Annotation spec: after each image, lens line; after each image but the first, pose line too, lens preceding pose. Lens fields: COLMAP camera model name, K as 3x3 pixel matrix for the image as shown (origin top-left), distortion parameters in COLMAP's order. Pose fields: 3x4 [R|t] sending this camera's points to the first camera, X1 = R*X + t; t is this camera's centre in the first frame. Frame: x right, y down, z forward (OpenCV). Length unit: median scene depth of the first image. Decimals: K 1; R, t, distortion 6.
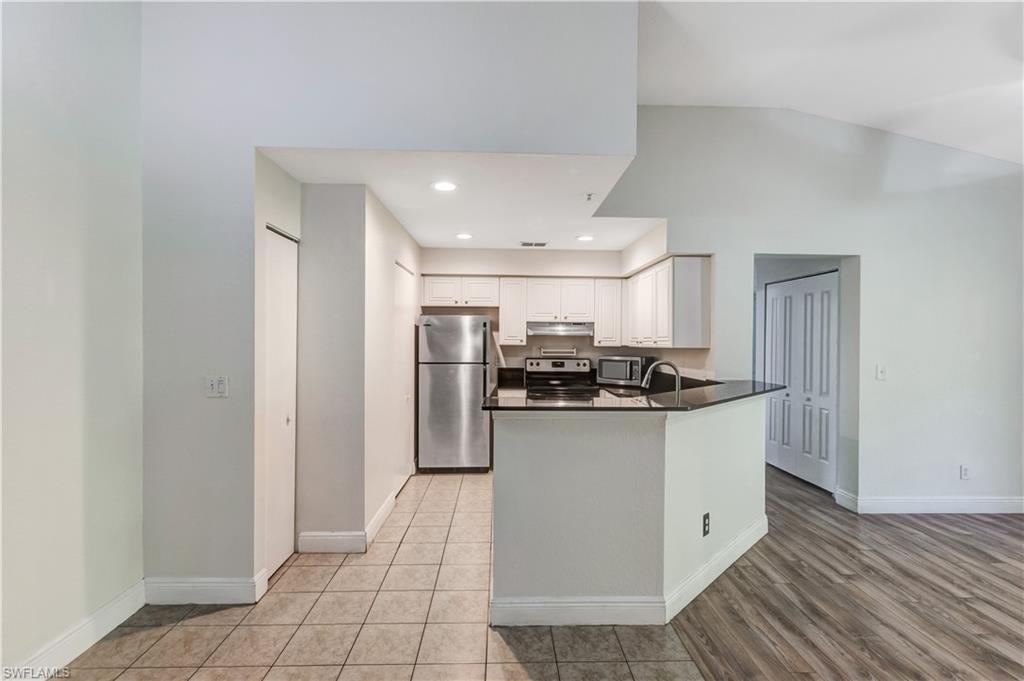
lens RADIAL K [[501.0, 0, 504.4], [0, 501.0, 343.5], [0, 0, 1]] dist [0.000188, 0.000745]
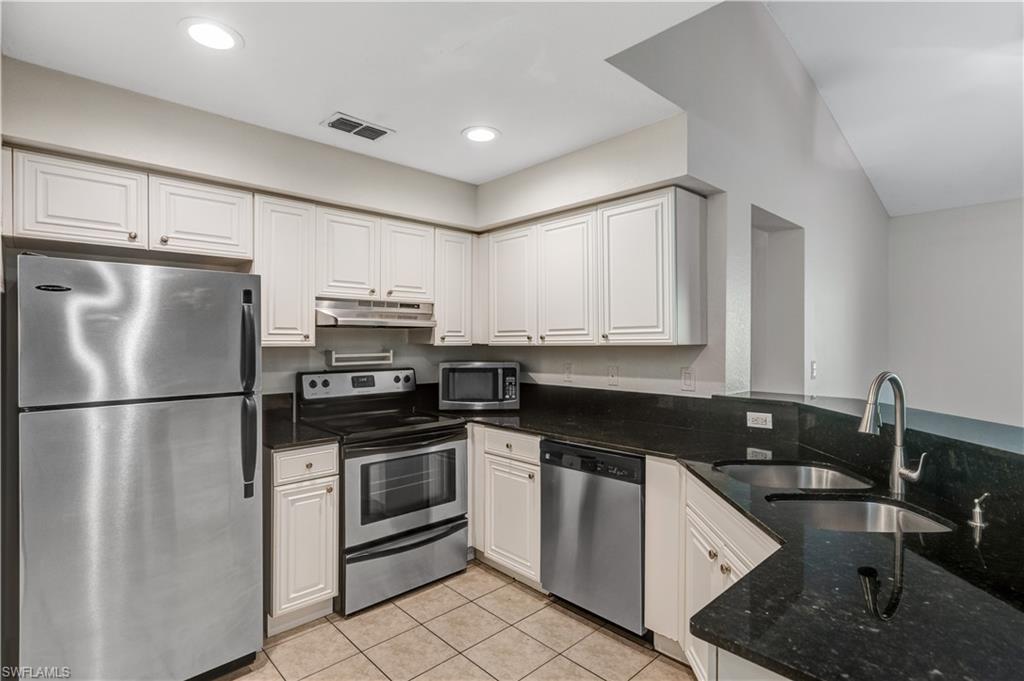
lens RADIAL K [[501.0, 0, 507.1], [0, 501.0, 338.7], [0, 0, 1]] dist [0.000188, 0.000745]
pose [[0.742991, -0.008705, 0.669245, -0.140178], [0.014800, 0.999885, -0.003426, 0.000570], [-0.669138, 0.012451, 0.743034, 0.523855]]
